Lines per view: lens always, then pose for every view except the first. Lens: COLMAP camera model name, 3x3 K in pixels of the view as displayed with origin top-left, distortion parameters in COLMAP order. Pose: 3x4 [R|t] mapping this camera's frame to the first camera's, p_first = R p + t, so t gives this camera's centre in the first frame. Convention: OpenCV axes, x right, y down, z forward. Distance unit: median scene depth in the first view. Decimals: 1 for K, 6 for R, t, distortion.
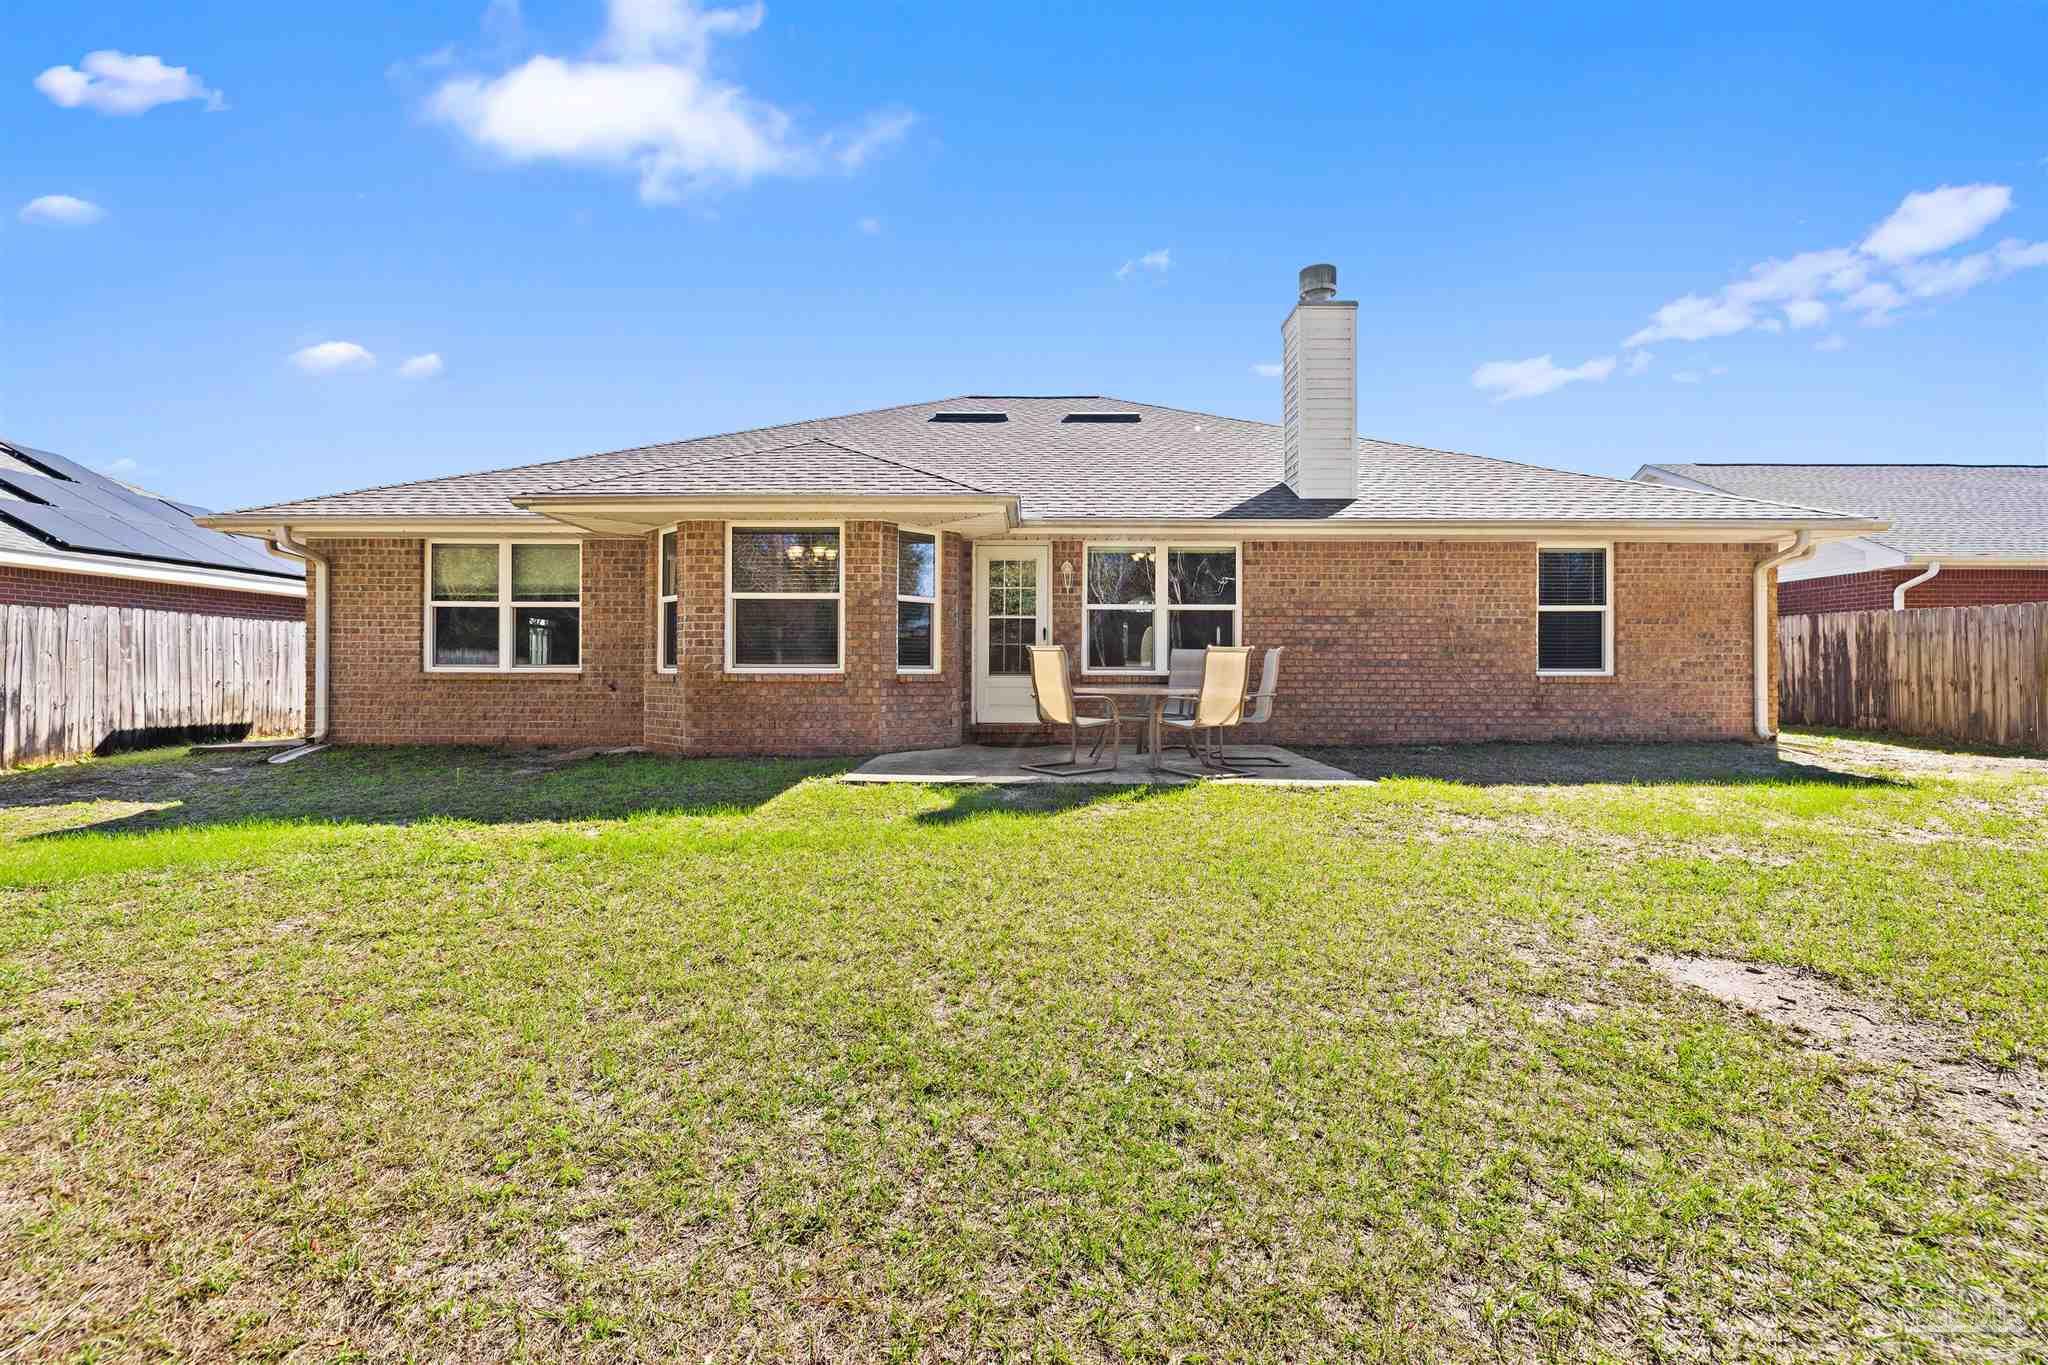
lens RADIAL K [[852.7, 0, 1028.2], [0, 852.7, 688.6], [0, 0, 1]] dist [-0.001313, -0.000327]
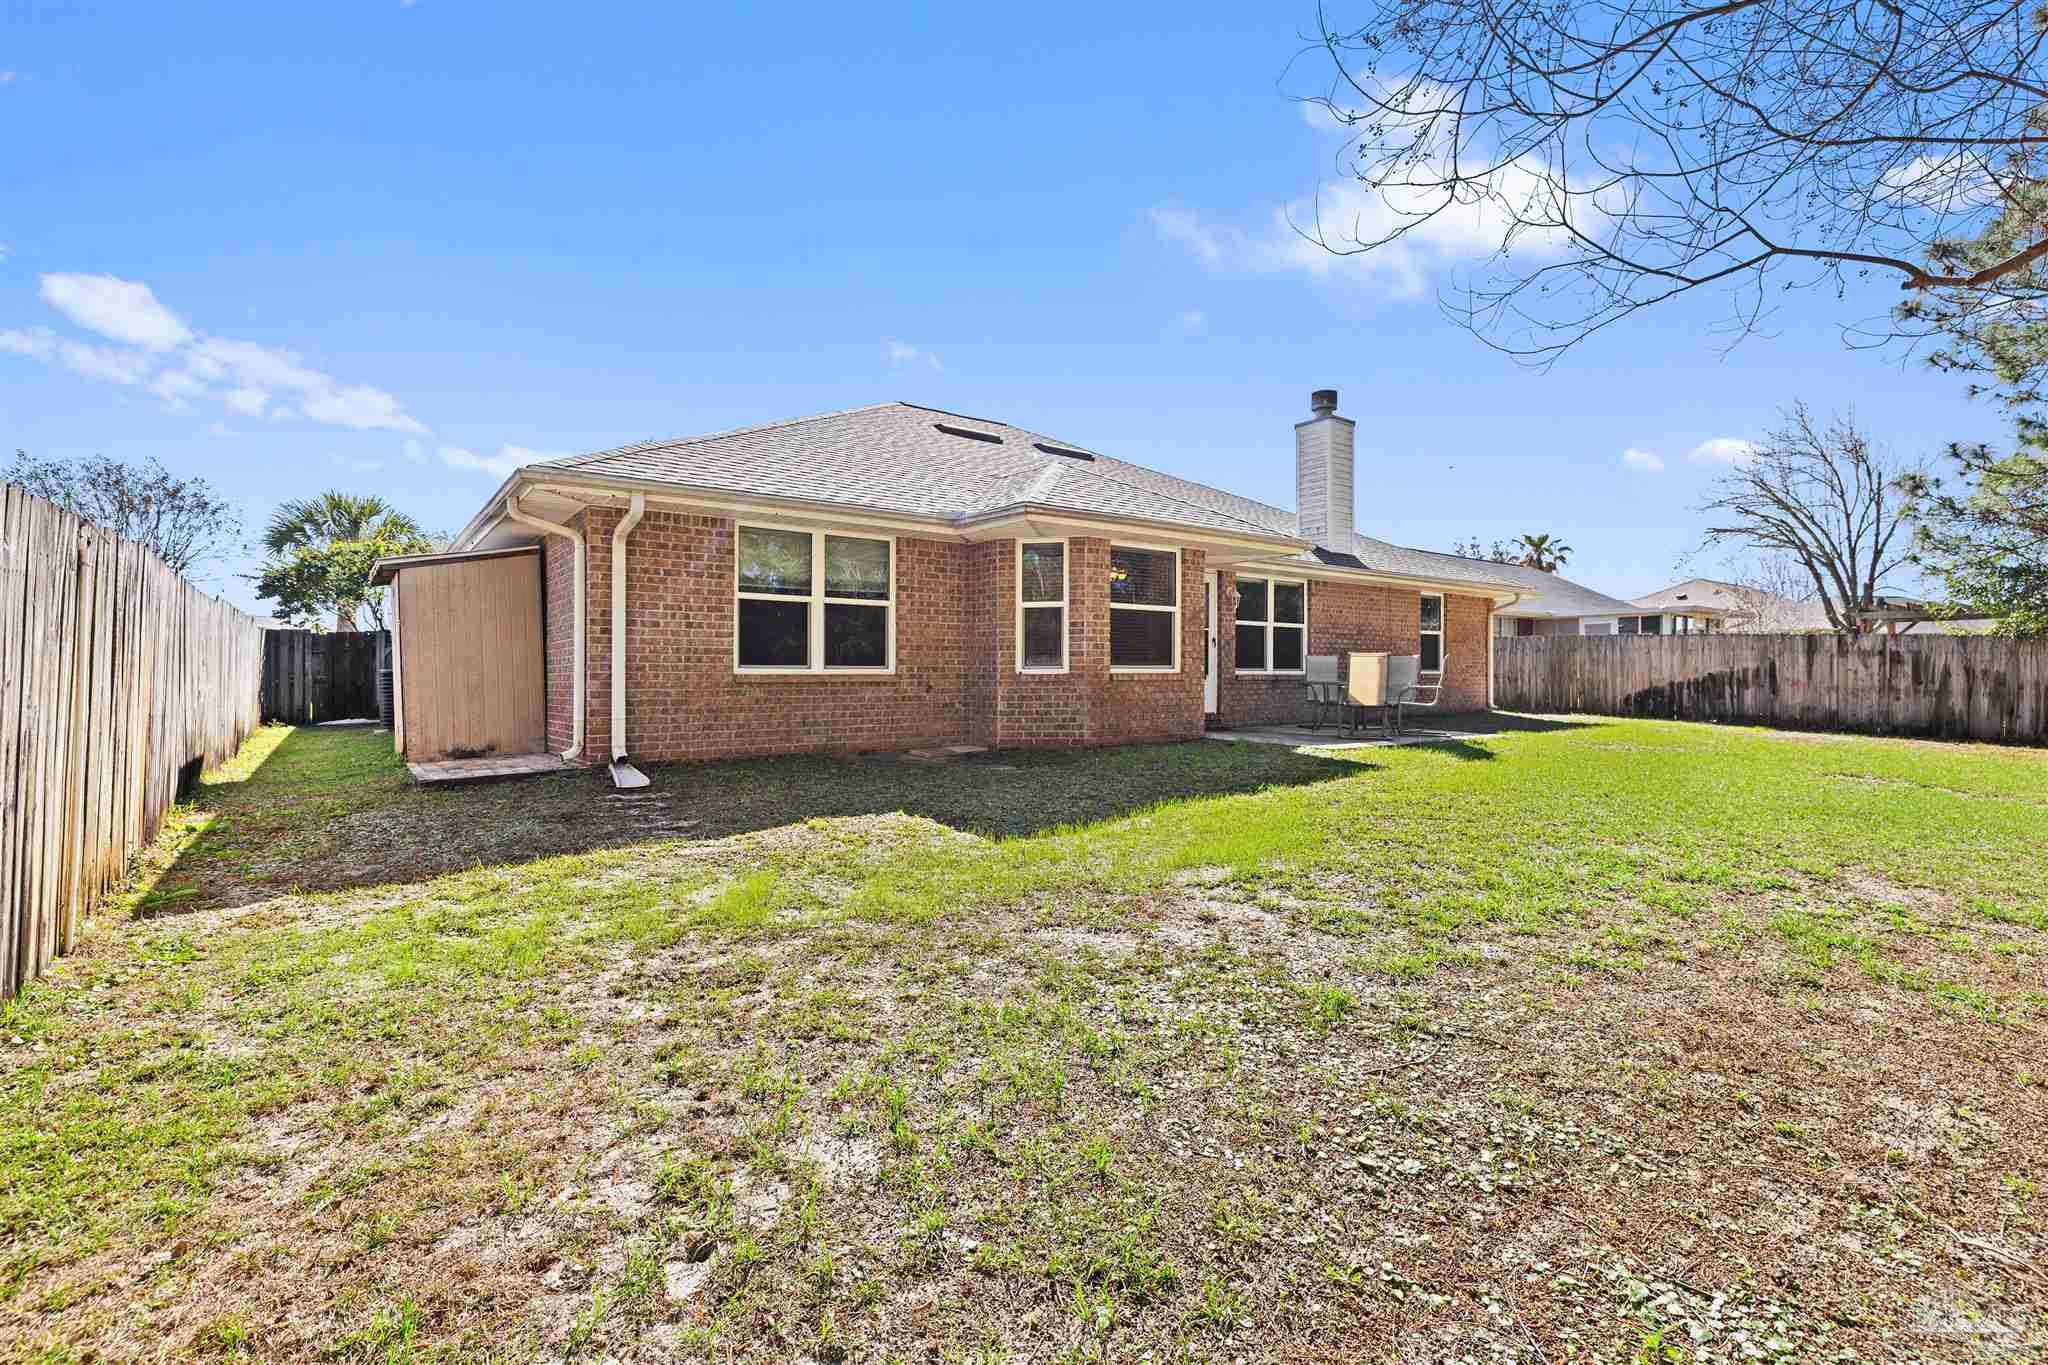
lens RADIAL K [[870.3, 0, 1037.7], [0, 870.3, 680.2], [0, 0, 1]] dist [0.001271, 0.000322]
pose [[0.808570, -0.007509, 0.588352, -0.956824], [0.013030, 0.999902, -0.005146, -0.004379], [-0.588255, 0.011827, 0.808589, 0.103081]]
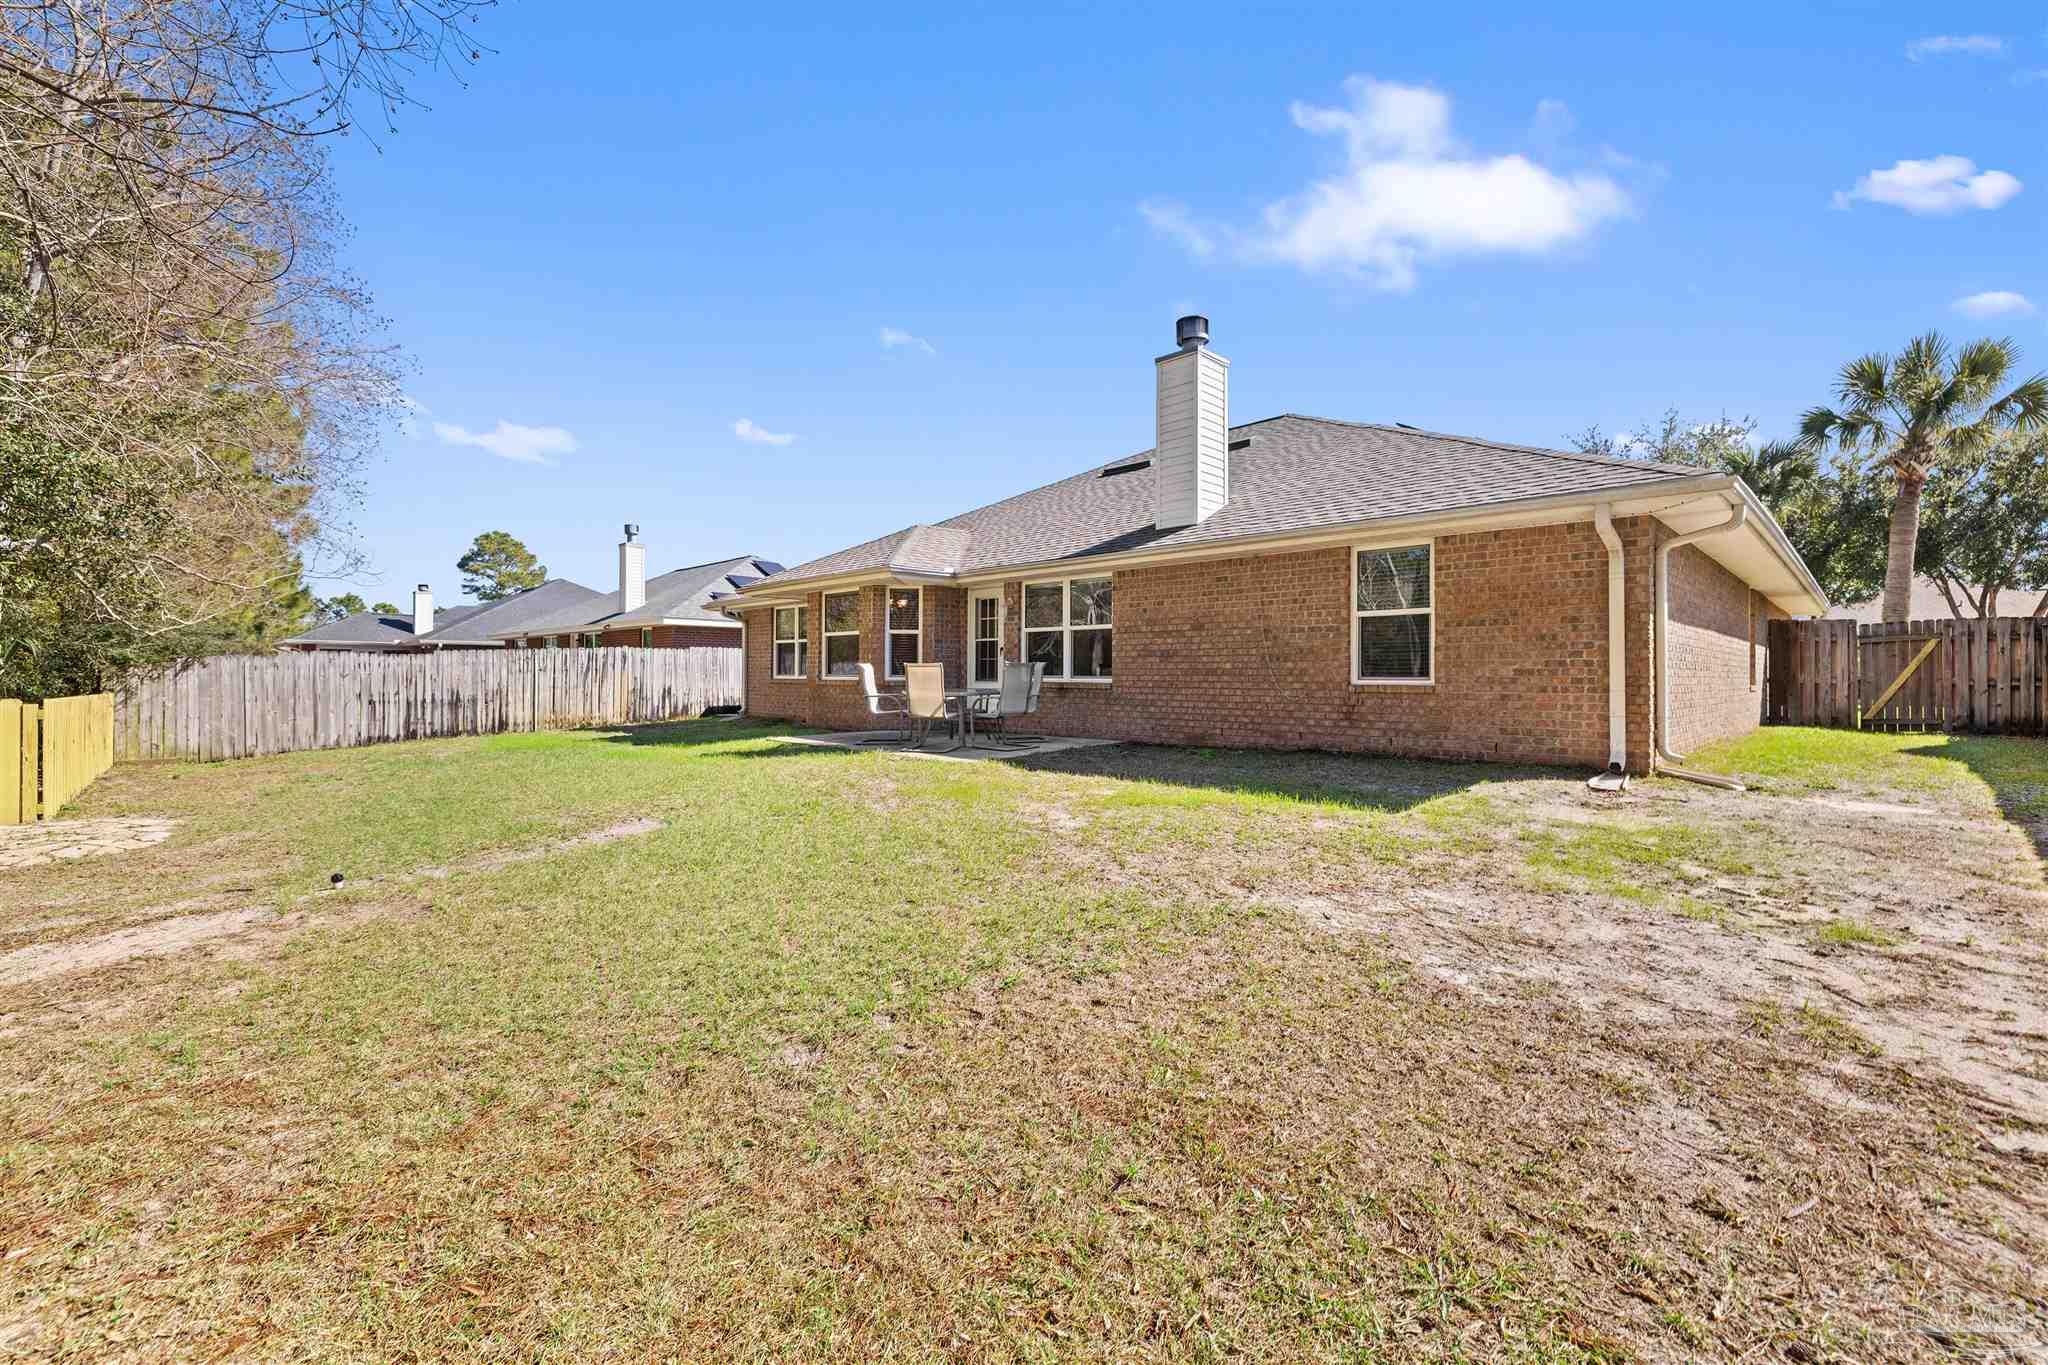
lens RADIAL K [[852.7, 0, 1028.2], [0, 852.7, 688.6], [0, 0, 1]] dist [-0.001313, -0.000327]
pose [[0.716886, 0.010091, -0.697117, 1.012320], [-0.013796, 0.999905, 0.000287, -0.005734], [0.697054, 0.009411, 0.716957, 0.054550]]
